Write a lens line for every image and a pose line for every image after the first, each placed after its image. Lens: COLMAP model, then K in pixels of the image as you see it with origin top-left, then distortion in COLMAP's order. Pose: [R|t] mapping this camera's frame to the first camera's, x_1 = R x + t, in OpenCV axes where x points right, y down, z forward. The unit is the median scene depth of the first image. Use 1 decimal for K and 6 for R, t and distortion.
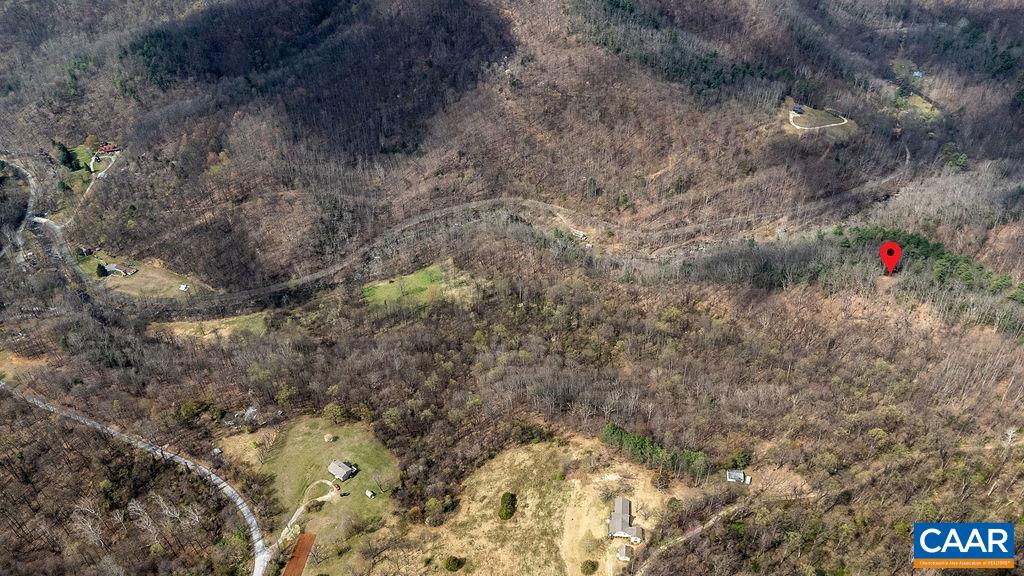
lens RADIAL K [[750.6, 0, 516.2], [0, 750.6, 291.9], [0, 0, 1]] dist [0.085776, -0.086641]
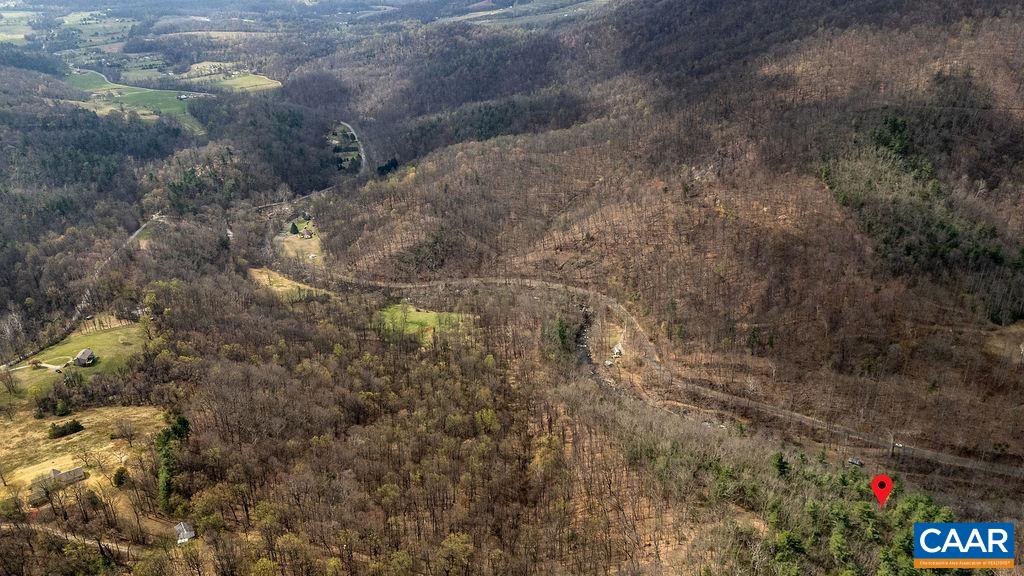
lens RADIAL K [[750.6, 0, 516.2], [0, 750.6, 291.9], [0, 0, 1]] dist [0.085776, -0.086641]
pose [[0.672163, 0.317436, -0.668903, 0.570886], [-0.448996, 0.893115, -0.027346, -0.065409], [0.588727, 0.318715, 0.742846, 0.316736]]
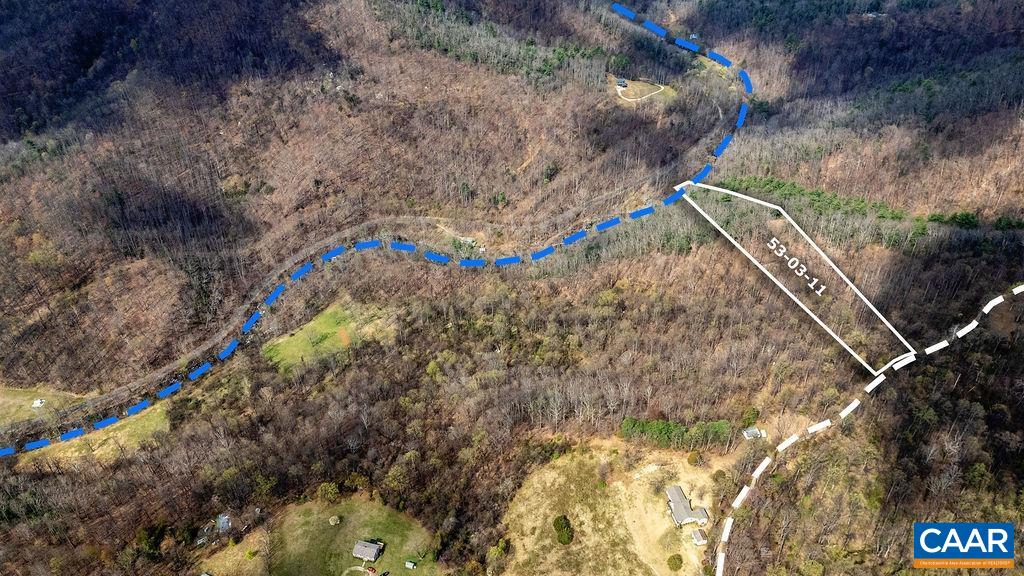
lens RADIAL K [[750.6, 0, 516.2], [0, 750.6, 291.9], [0, 0, 1]] dist [0.085776, -0.086641]
pose [[0.931281, -0.227599, 0.284455, -0.158148], [0.226236, 0.973327, 0.038103, -0.036300], [-0.285539, 0.028869, 0.957932, 0.047459]]
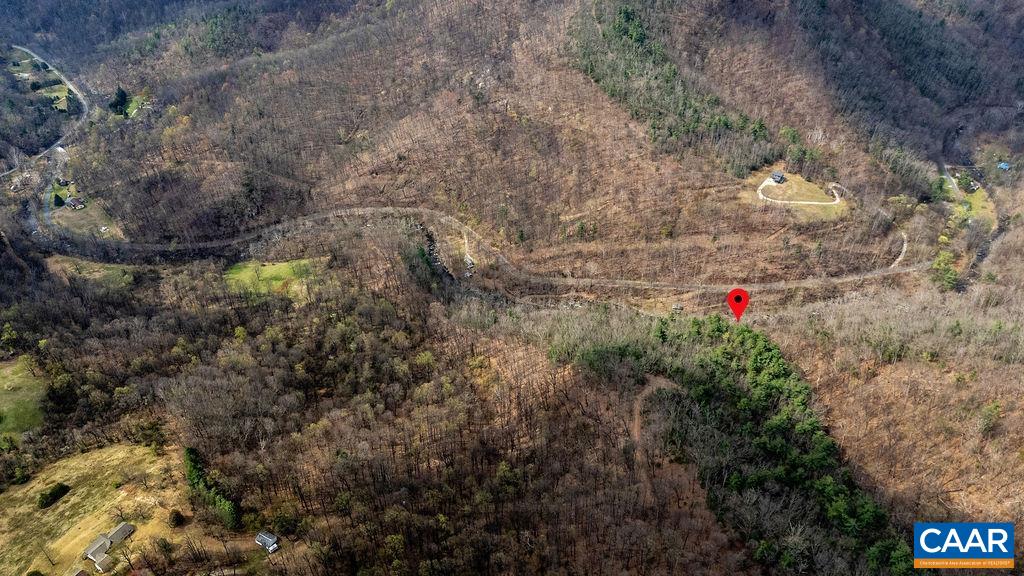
lens RADIAL K [[750.6, 0, 516.2], [0, 750.6, 291.9], [0, 0, 1]] dist [0.085776, -0.086641]
pose [[0.927187, 0.226696, -0.298216, 0.453288], [-0.229998, 0.972883, 0.024472, -0.080081], [0.295677, 0.045899, 0.954185, 0.122722]]
